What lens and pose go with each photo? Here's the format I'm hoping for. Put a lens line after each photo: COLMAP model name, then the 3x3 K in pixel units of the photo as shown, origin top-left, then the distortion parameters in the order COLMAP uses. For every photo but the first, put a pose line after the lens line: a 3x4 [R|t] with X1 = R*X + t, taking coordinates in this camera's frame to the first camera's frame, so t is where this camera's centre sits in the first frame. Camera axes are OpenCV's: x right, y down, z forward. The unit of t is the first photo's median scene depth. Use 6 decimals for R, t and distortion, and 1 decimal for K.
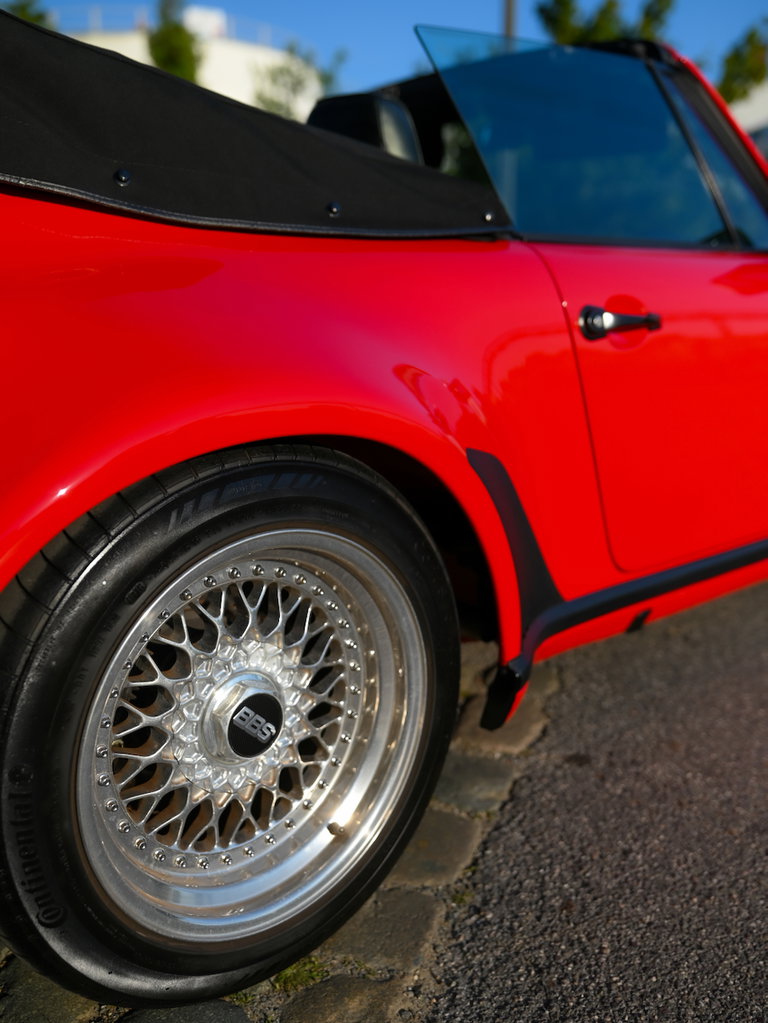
lens RADIAL K [[949.3, 0, 355.1], [0, 949.3, 535.7], [0, 0, 1]] dist [-0.027962, 0.000000]
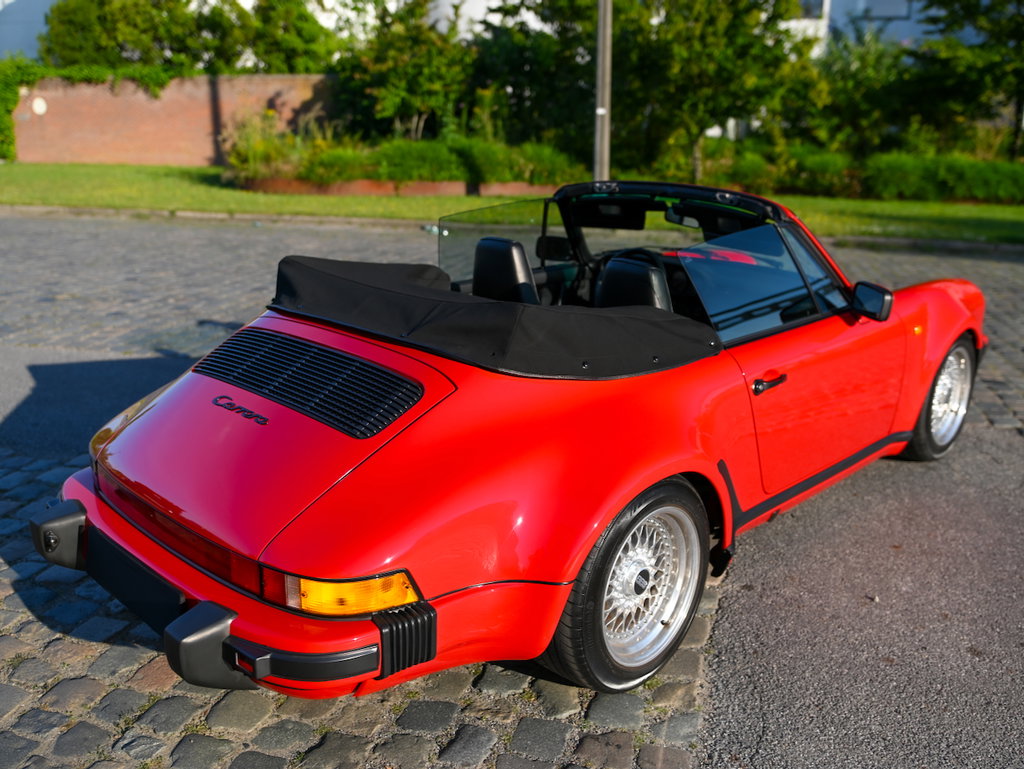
lens RADIAL K [[950.2, 0, 514.9], [0, 950.2, 382.5], [0, 0, 1]] dist [-0.027962, 0.000000]
pose [[0.995997, -0.019212, 0.087294, -0.510325], [0.016837, 0.999470, 0.027854, -0.317618], [-0.087783, -0.026272, 0.995793, -1.146435]]
